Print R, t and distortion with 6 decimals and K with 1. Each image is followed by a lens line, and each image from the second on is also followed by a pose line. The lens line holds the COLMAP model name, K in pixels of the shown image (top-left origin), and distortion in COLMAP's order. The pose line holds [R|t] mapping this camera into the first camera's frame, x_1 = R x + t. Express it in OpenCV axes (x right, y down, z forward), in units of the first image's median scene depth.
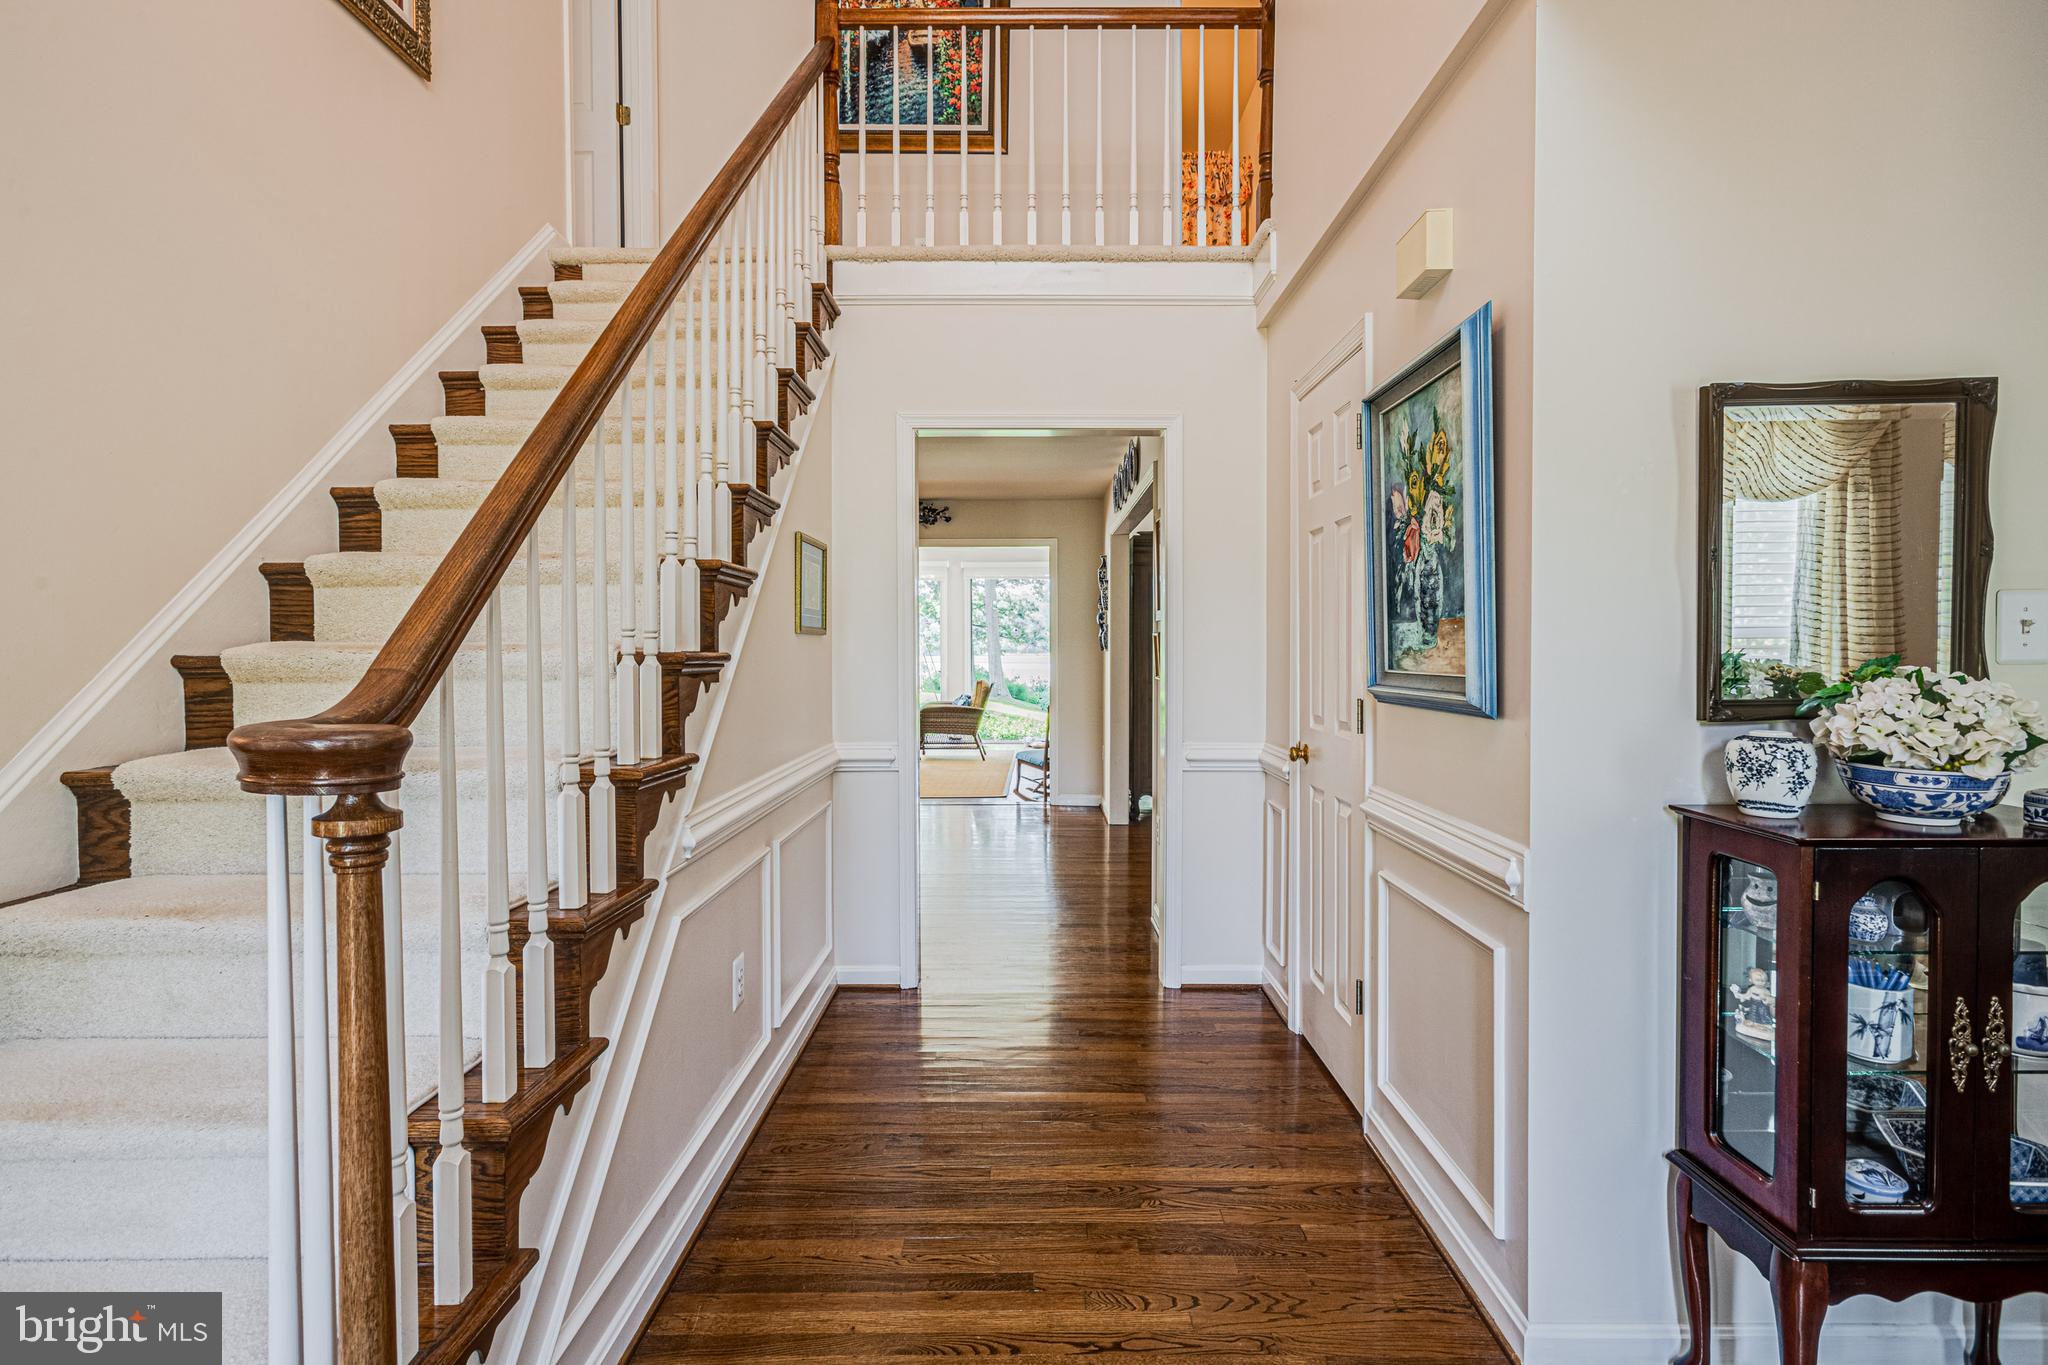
lens RADIAL K [[976.0, 0, 1028.5], [0, 976.0, 661.3], [0, 0, 1]] dist [-0.026431, 0.025756]
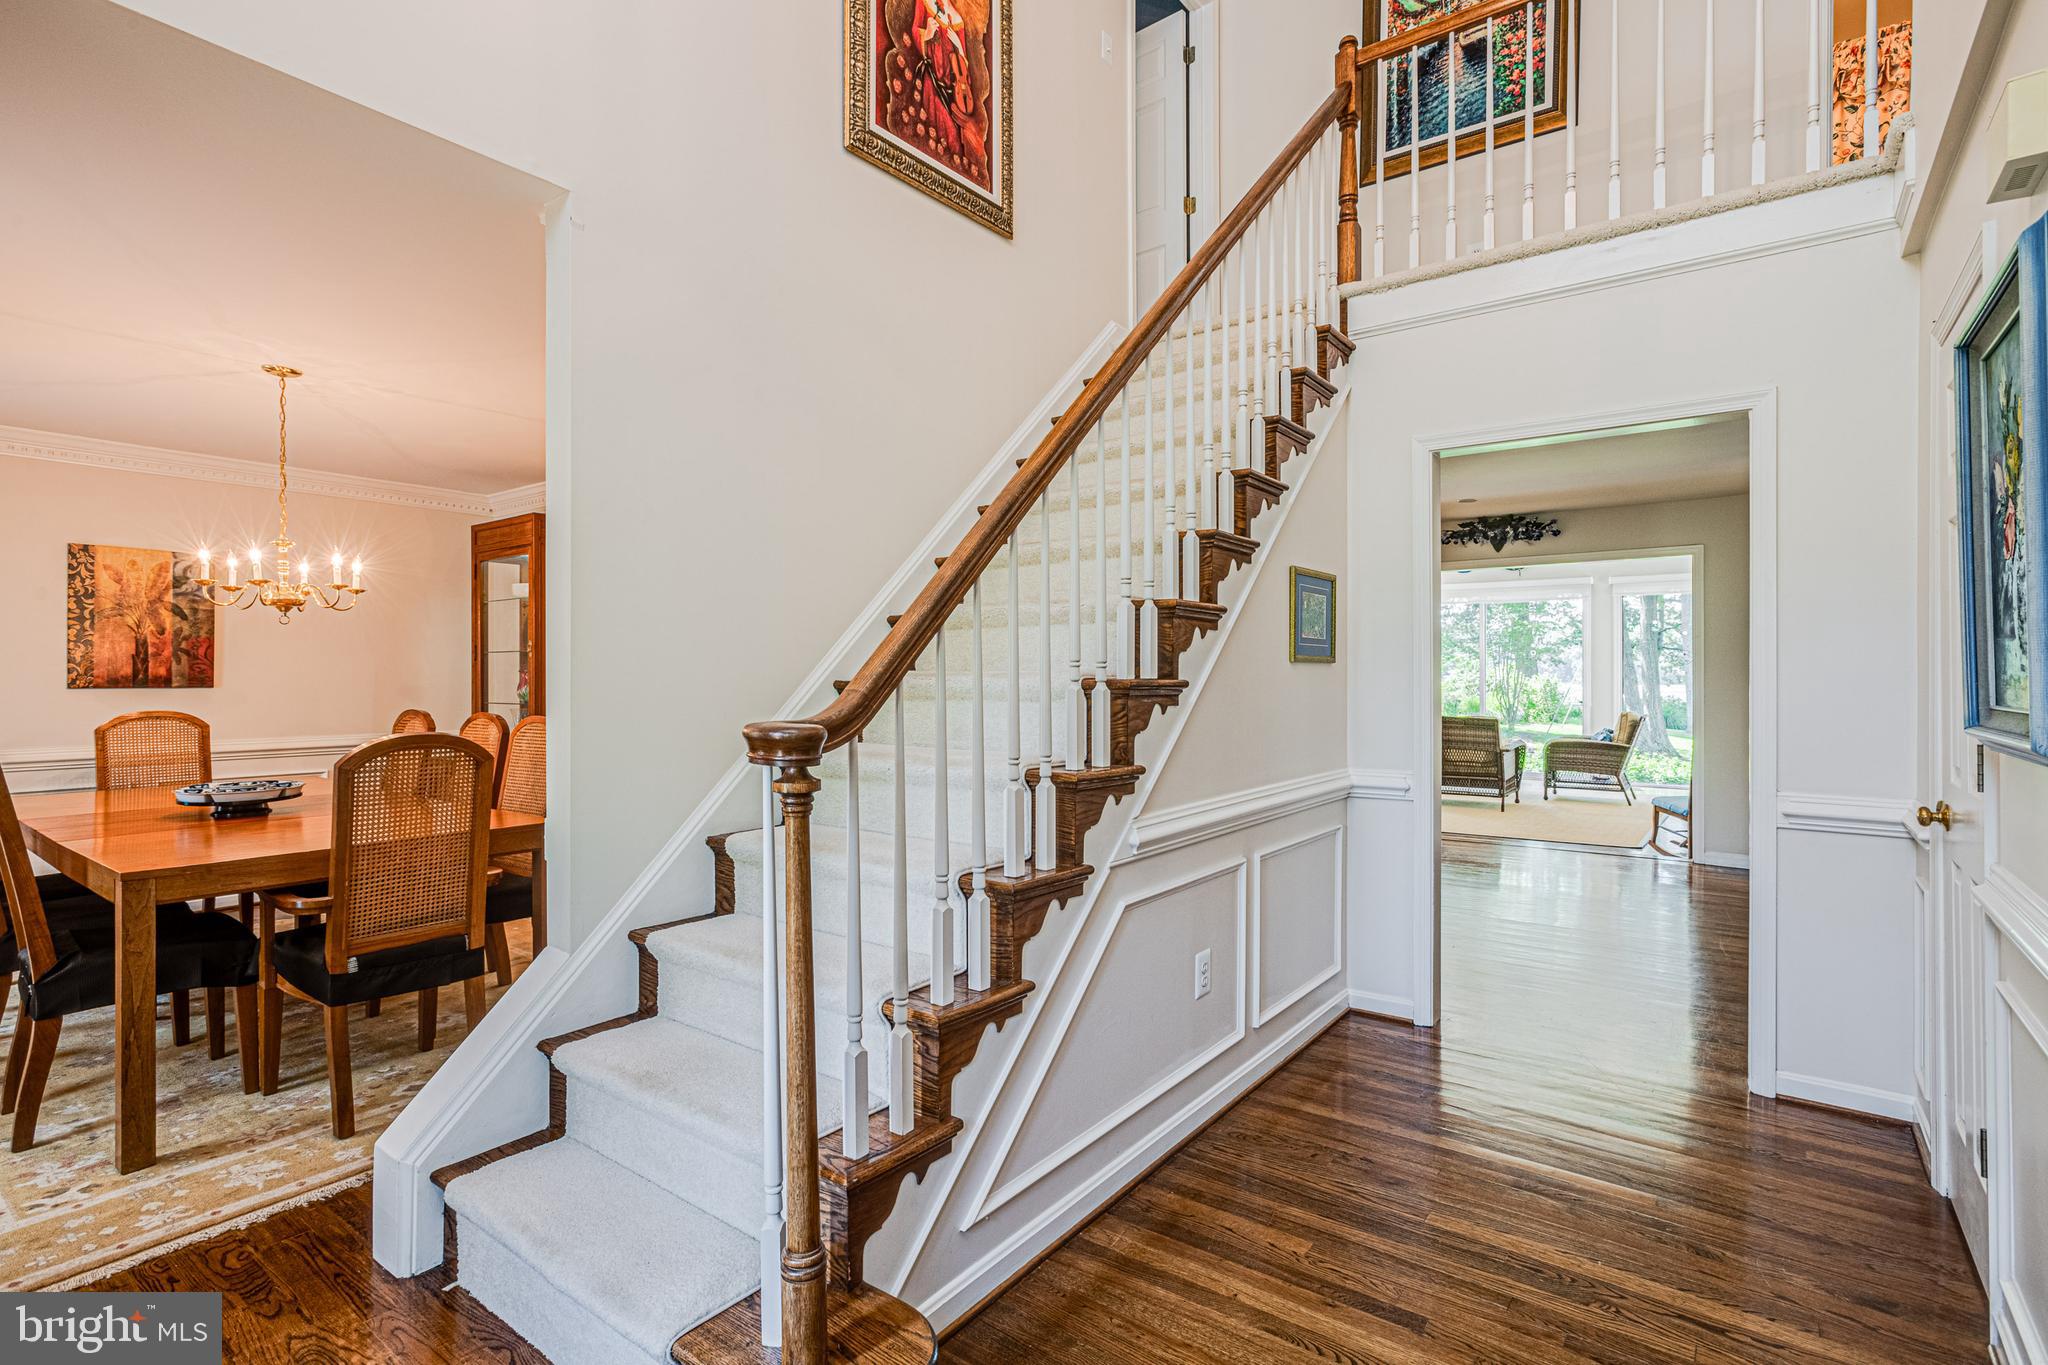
lens RADIAL K [[971.2, 0, 1033.0], [0, 971.2, 675.9], [0, 0, 1]] dist [-0.018983, 0.013386]
pose [[0.801061, 0.000498, -0.598582, 0.150547], [-0.008379, 0.999911, -0.010382, -0.000152], [0.598524, 0.013332, 0.800994, -0.011917]]
